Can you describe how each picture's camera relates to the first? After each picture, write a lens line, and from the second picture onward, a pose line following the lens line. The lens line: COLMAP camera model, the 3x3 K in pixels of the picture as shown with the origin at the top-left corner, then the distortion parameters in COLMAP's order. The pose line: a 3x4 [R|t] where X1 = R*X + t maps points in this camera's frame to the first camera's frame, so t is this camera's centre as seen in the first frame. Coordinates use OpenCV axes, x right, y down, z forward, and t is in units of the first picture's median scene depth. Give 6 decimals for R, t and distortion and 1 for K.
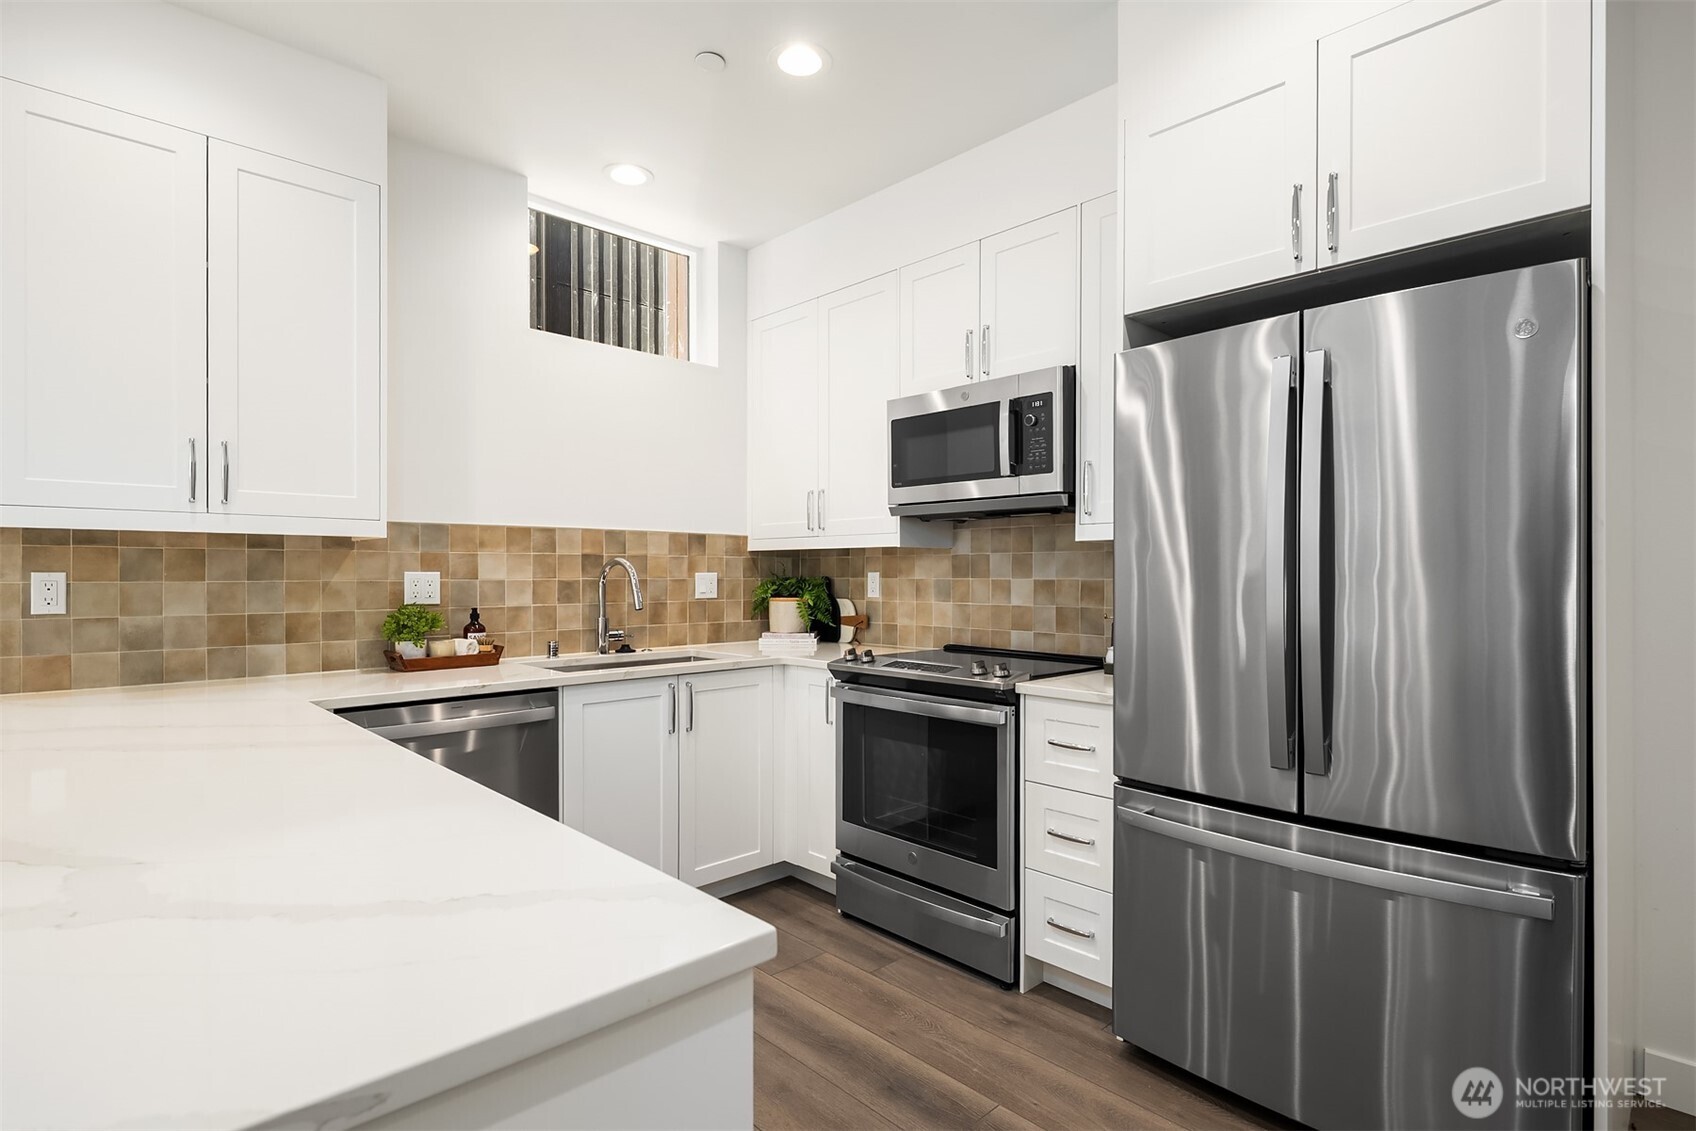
lens RADIAL K [[842.2, 0, 848.0], [0, 842.2, 565.5], [0, 0, 1]] dist [0.001026, 0.000220]
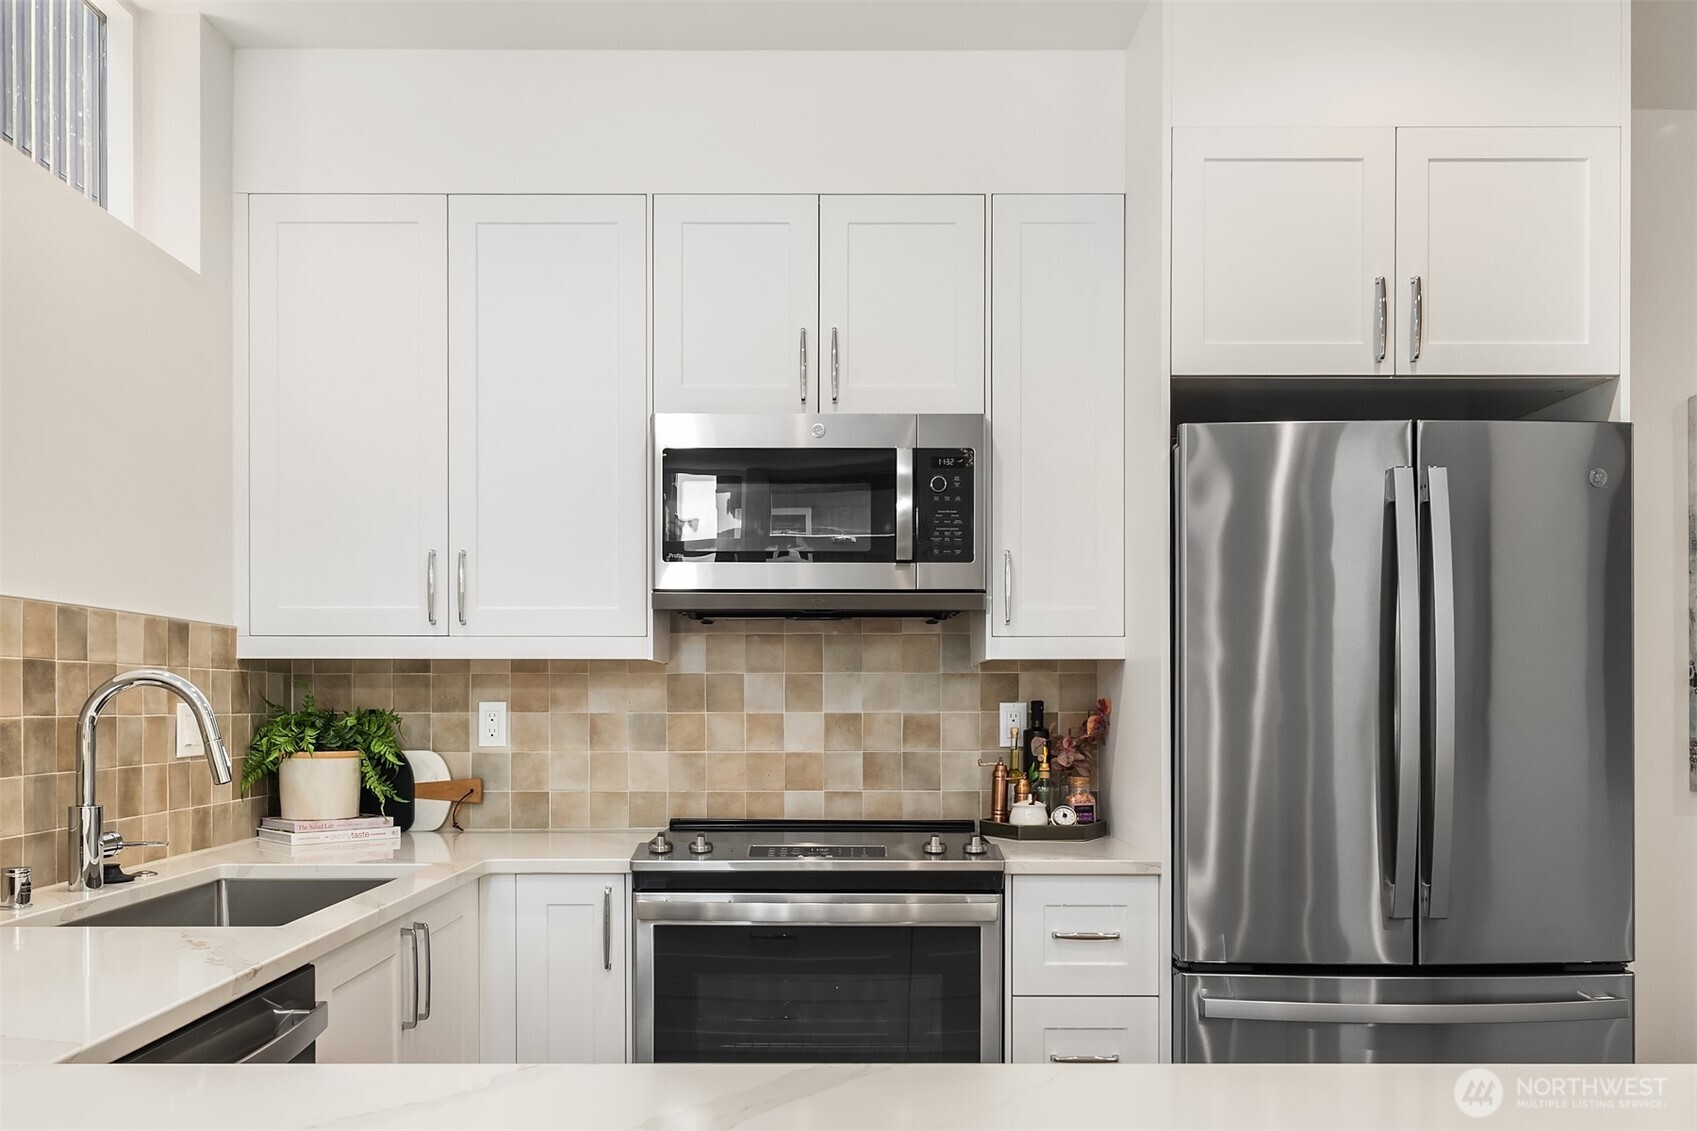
lens RADIAL K [[1336.8, 0, 846.6], [0, 1336.8, 694.3], [0, 0, 1]] dist [0.000936, 0.002433]
pose [[0.690420, 0.004253, 0.723396, -0.515926], [-0.006726, 0.999977, 0.000539, 0.000907], [-0.723377, -0.005238, 0.690433, 0.237062]]
